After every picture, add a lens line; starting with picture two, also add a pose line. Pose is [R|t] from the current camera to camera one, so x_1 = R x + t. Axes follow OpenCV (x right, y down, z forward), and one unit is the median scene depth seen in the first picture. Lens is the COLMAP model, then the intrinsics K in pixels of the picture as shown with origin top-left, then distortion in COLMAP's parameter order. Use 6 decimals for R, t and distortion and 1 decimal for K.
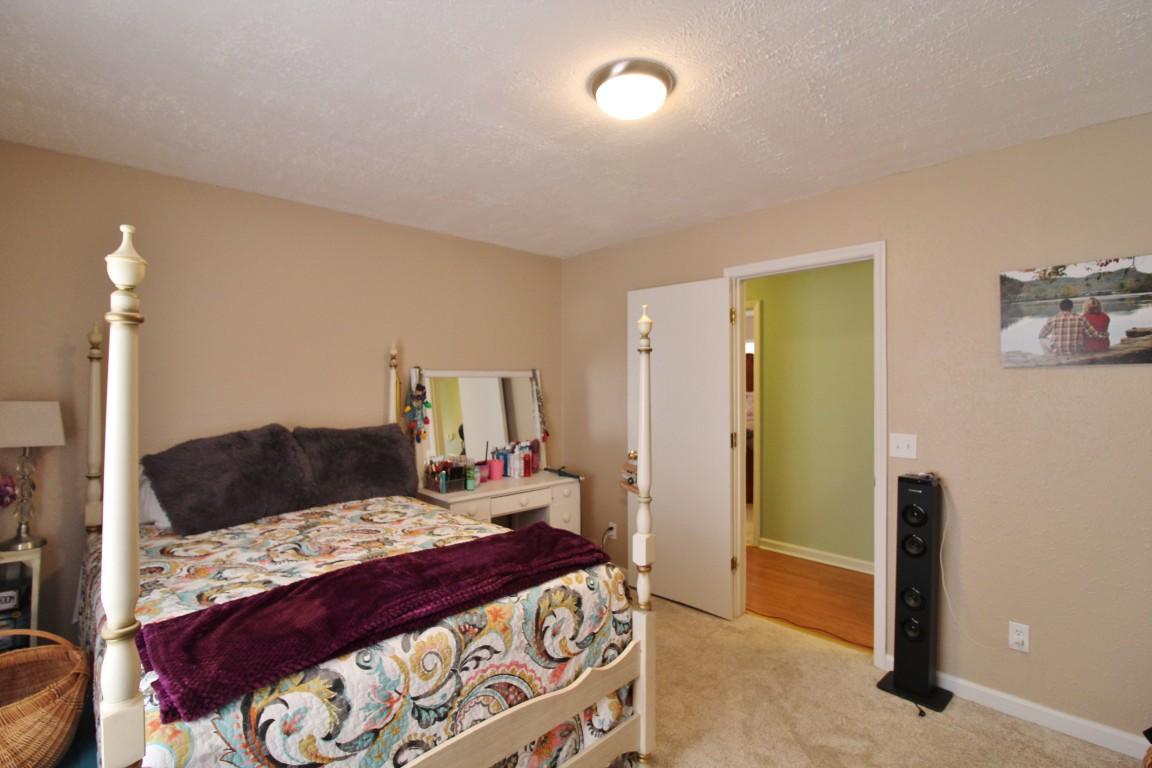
lens RADIAL K [[529.8, 0, 576.2], [0, 529.8, 376.7], [0, 0, 1]] dist [-0.002067, -0.012548]
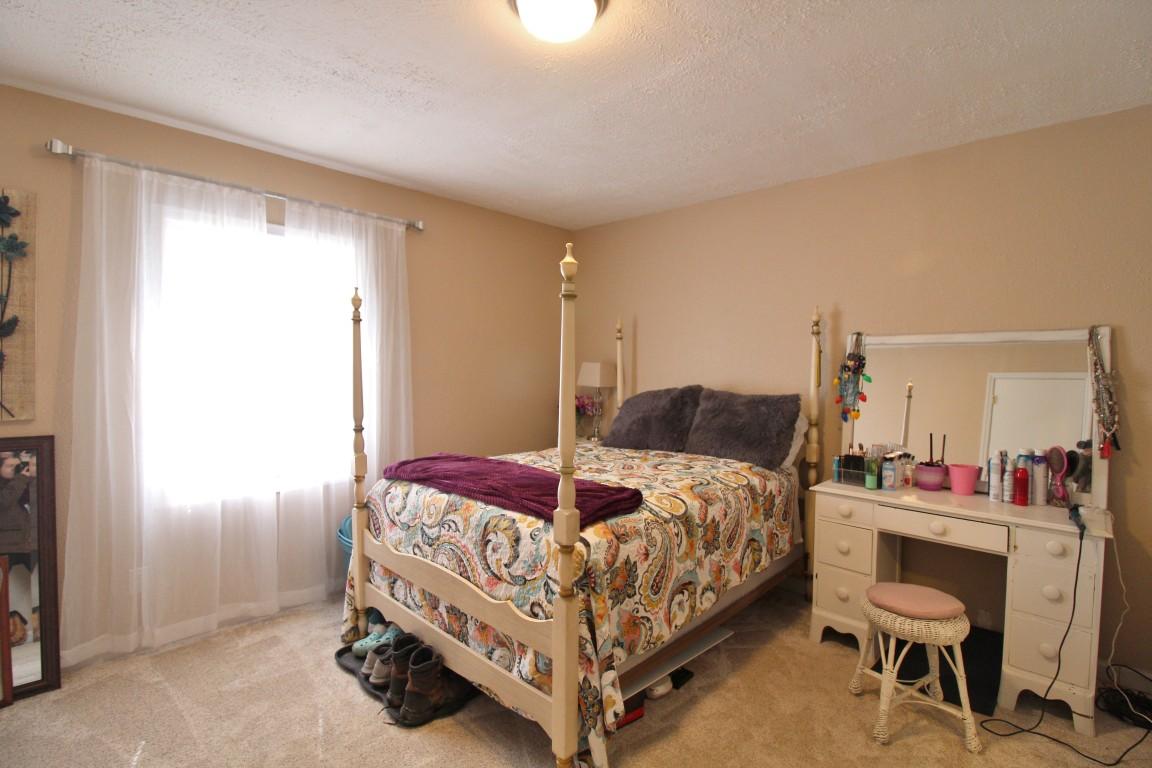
lens RADIAL K [[529.8, 0, 576.2], [0, 529.8, 376.7], [0, 0, 1]] dist [-0.002067, -0.012548]
pose [[0.050762, 0.024094, -0.998420, 1.171082], [-0.001465, 0.999710, 0.024051, 0.071240], [0.998710, 0.000242, 0.050783, 1.151900]]
